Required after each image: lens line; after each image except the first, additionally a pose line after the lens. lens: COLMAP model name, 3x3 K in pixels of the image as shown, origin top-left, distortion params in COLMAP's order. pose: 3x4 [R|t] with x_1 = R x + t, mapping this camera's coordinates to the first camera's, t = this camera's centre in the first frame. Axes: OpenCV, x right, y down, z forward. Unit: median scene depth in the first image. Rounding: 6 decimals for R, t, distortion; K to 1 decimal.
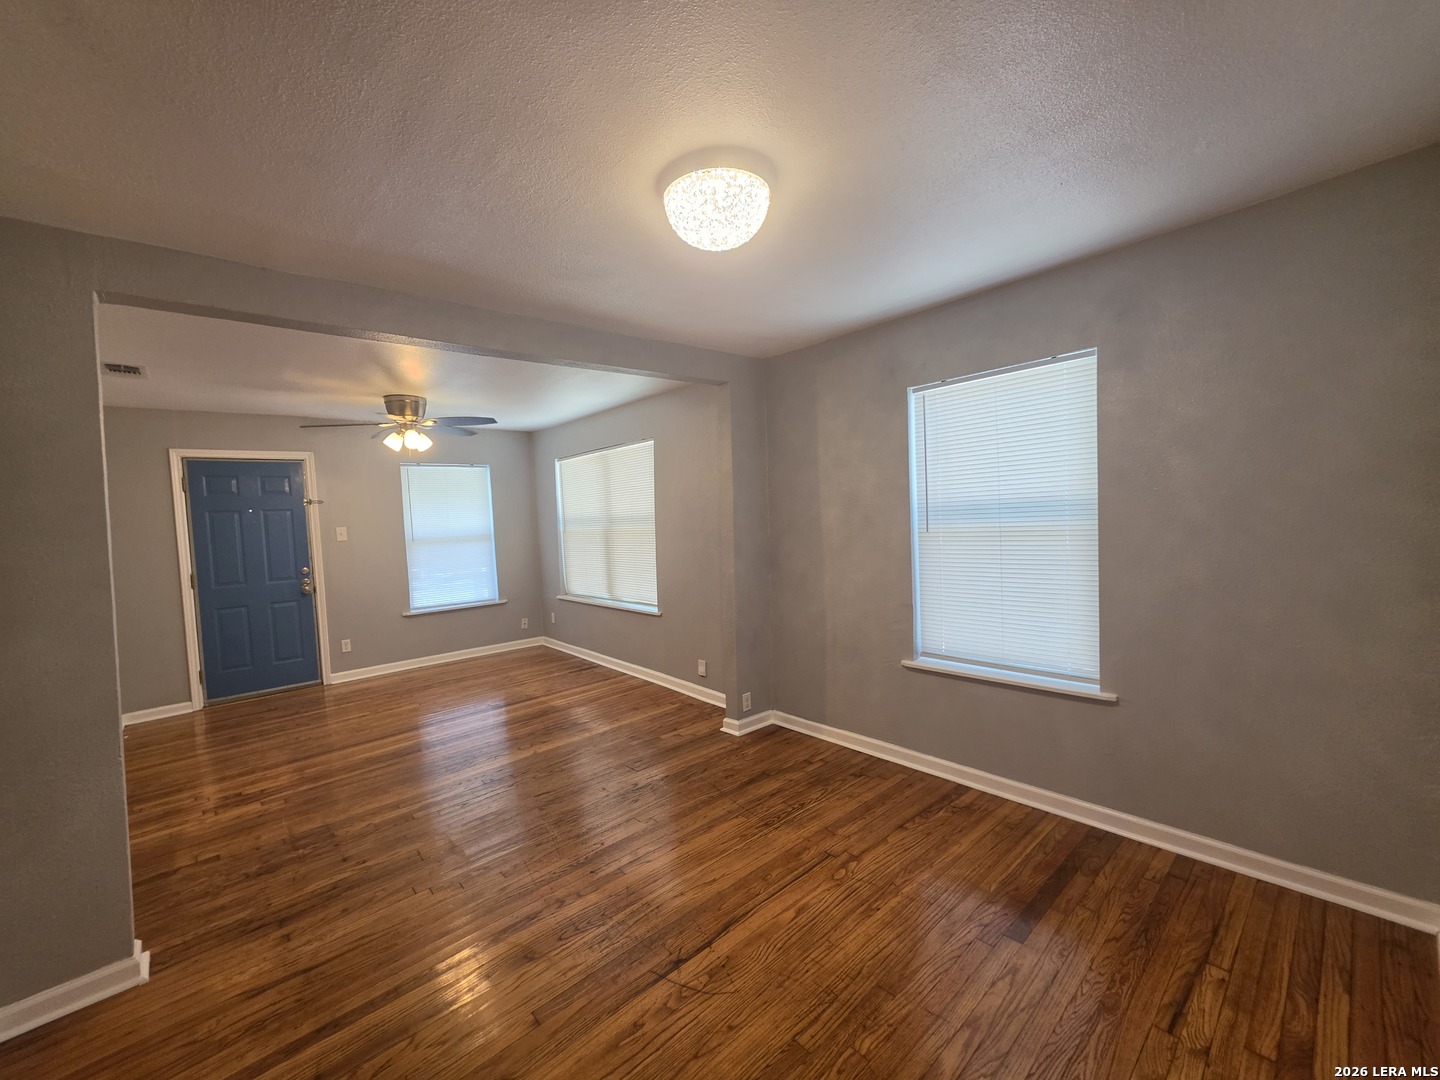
lens RADIAL K [[583.5, 0, 714.4], [0, 583.5, 541.5], [0, 0, 1]] dist [-0.000086, 0.000727]
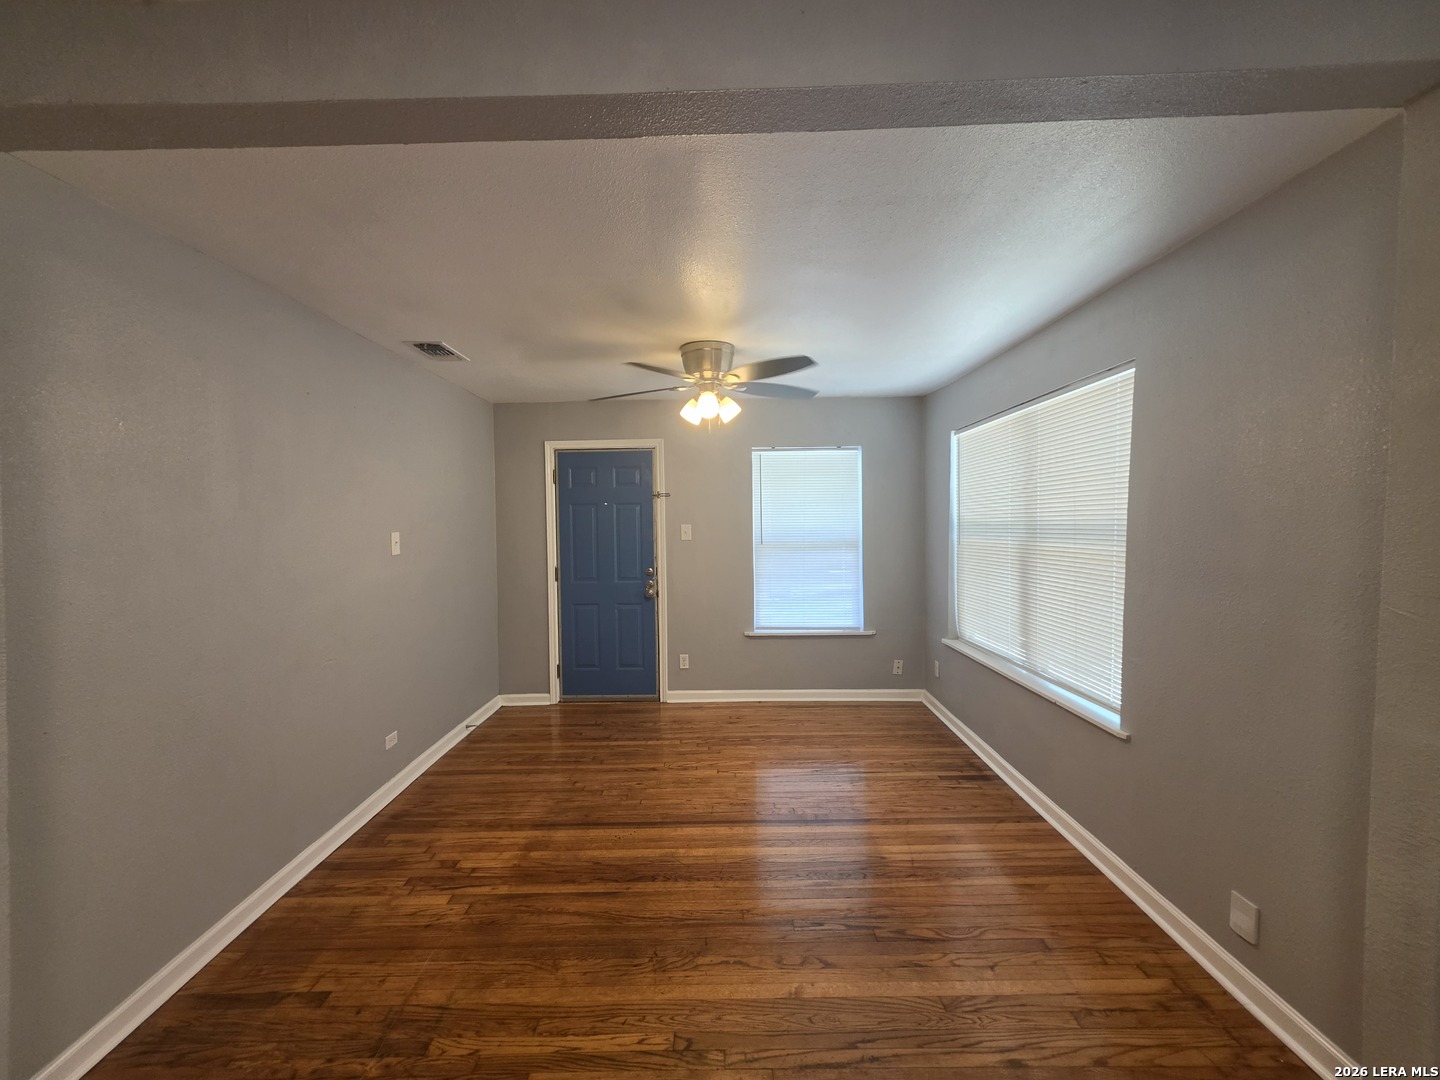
lens RADIAL K [[583.5, 0, 714.8], [0, 583.5, 541.9], [0, 0, 1]] dist [-0.000086, 0.000727]
pose [[0.745511, 0.056599, -0.664086, -0.046936], [-0.051794, 0.998294, 0.026938, -0.034310], [0.664478, 0.014313, 0.747171, 0.545361]]
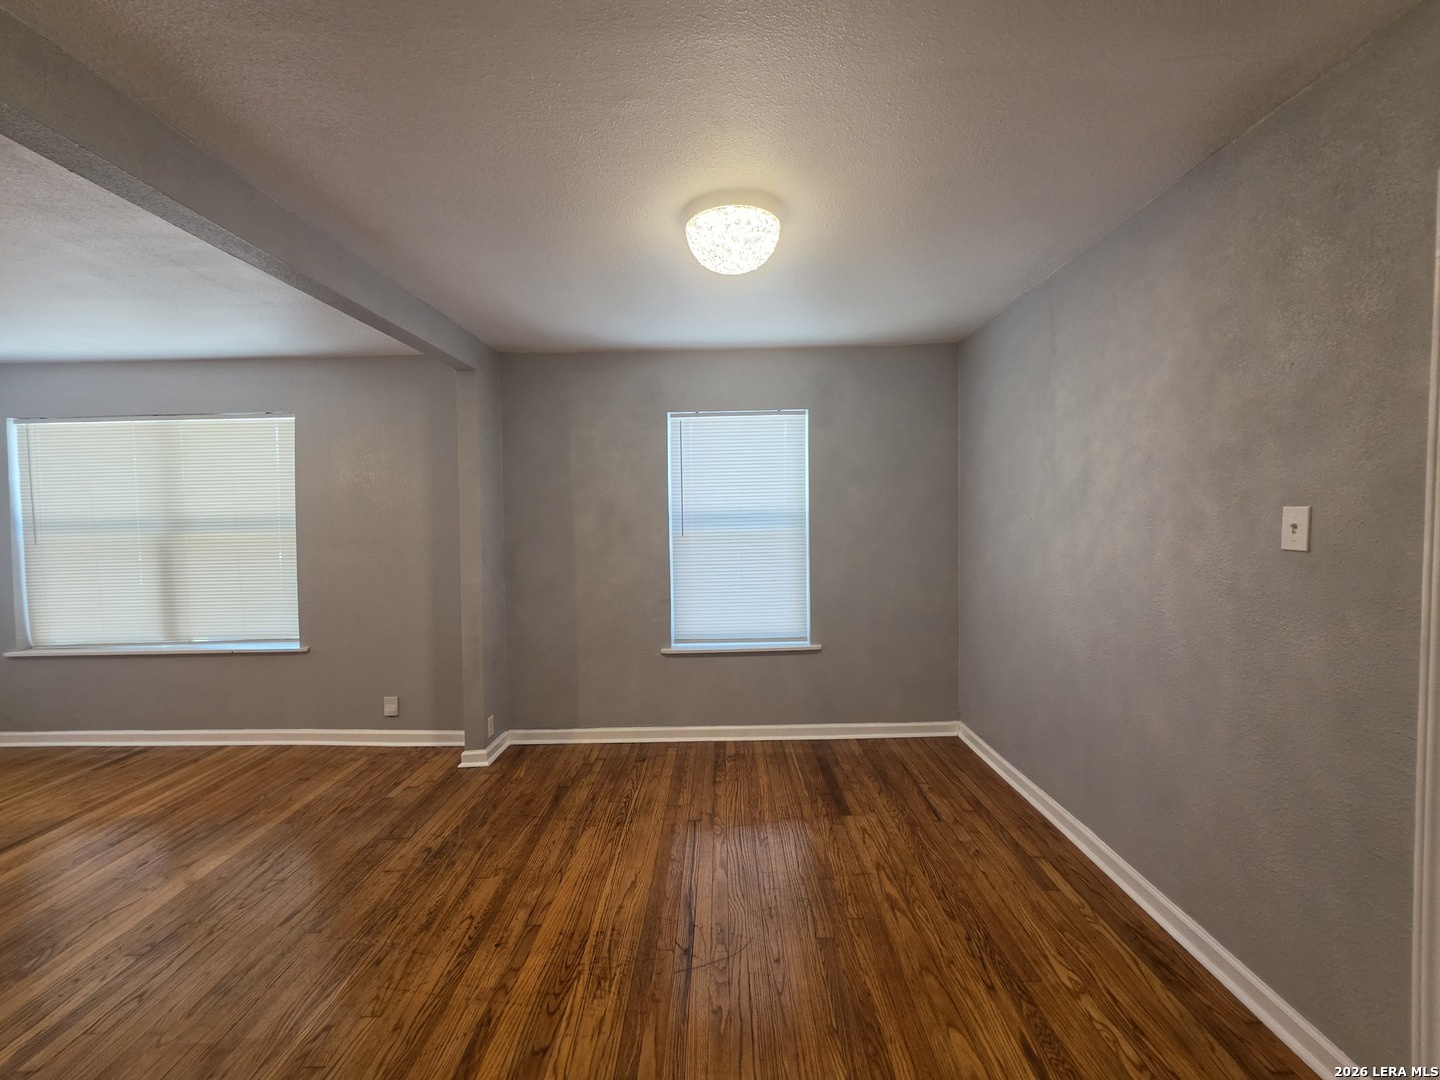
lens RADIAL K [[583.5, 0, 720.0], [0, 583.5, 537.9], [0, 0, 1]] dist [-0.000086, 0.000727]
pose [[0.662329, 0.006734, 0.749183, -0.386309], [0.022072, 0.999350, -0.028496, 0.018730], [-0.748888, 0.035410, 0.661750, 0.131480]]
